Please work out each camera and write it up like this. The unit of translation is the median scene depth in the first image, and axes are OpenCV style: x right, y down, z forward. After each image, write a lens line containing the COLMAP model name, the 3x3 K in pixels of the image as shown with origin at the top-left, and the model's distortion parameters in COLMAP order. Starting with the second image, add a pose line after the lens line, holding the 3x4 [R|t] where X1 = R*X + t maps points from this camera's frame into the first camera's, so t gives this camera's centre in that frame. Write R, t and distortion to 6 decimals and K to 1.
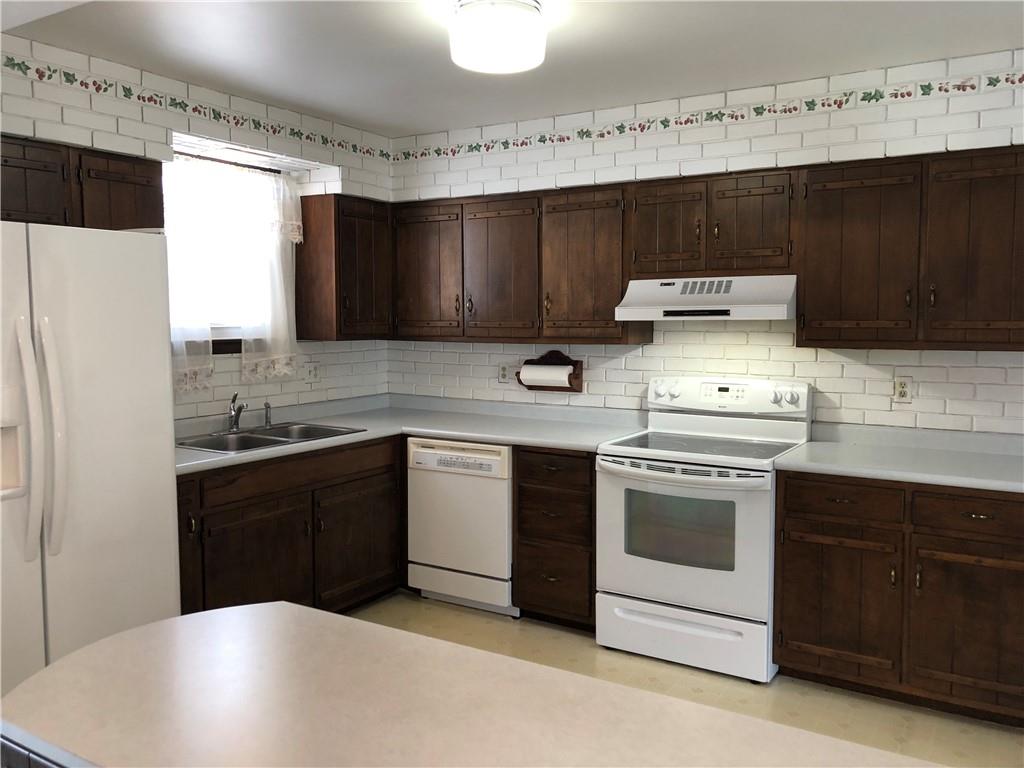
lens RADIAL K [[832.7, 0, 515.8], [0, 832.7, 383.8], [0, 0, 1]] dist [0.031570, -0.025886]
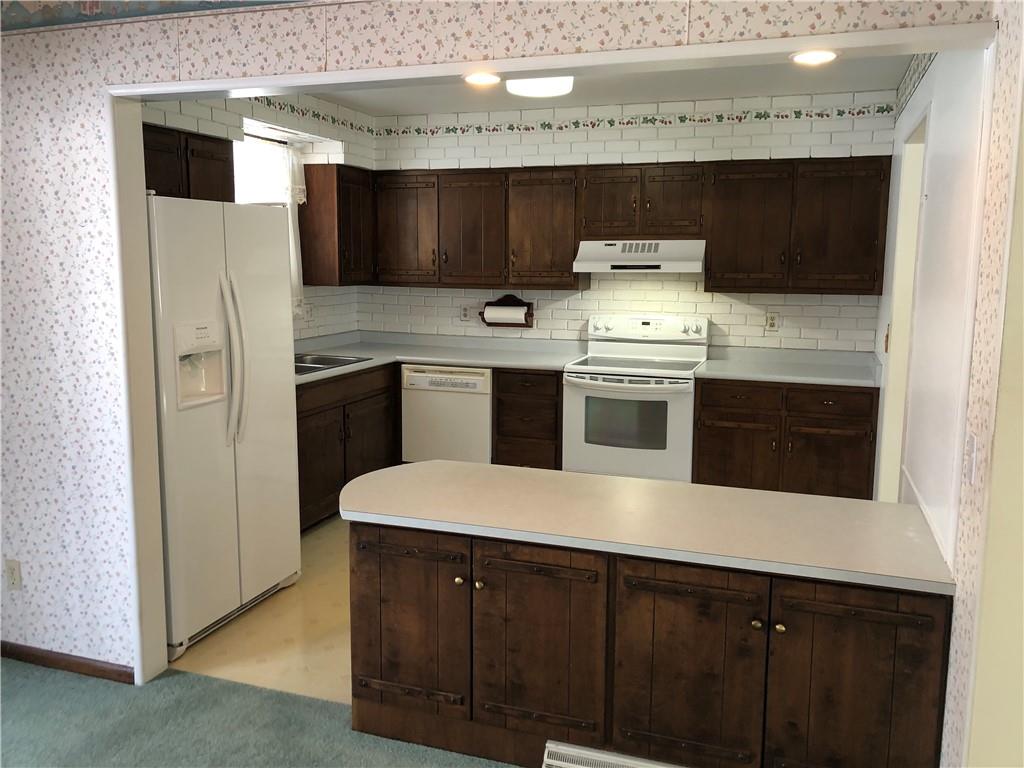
lens RADIAL K [[832.7, 0, 508.9], [0, 832.7, 386.7], [0, 0, 1]] dist [0.031570, -0.025886]
pose [[0.977737, -0.023694, 0.208493, -0.254737], [0.008619, 0.997301, 0.072918, 0.008815], [-0.209657, -0.069498, 0.975302, -0.278491]]
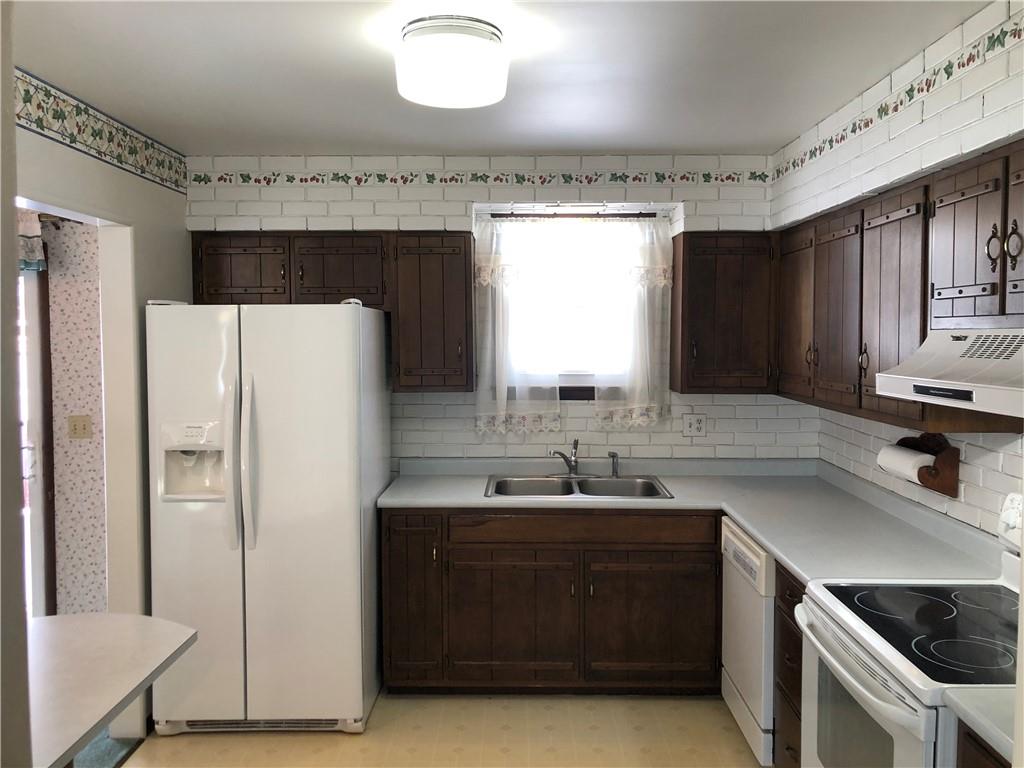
lens RADIAL K [[832.7, 0, 513.4], [0, 832.7, 376.4], [0, 0, 1]] dist [0.031570, -0.025886]
pose [[0.520286, 0.047891, -0.852648, 0.509726], [-0.072256, 0.997315, 0.011925, -0.075274], [0.850930, 0.055405, 0.522349, 0.413875]]
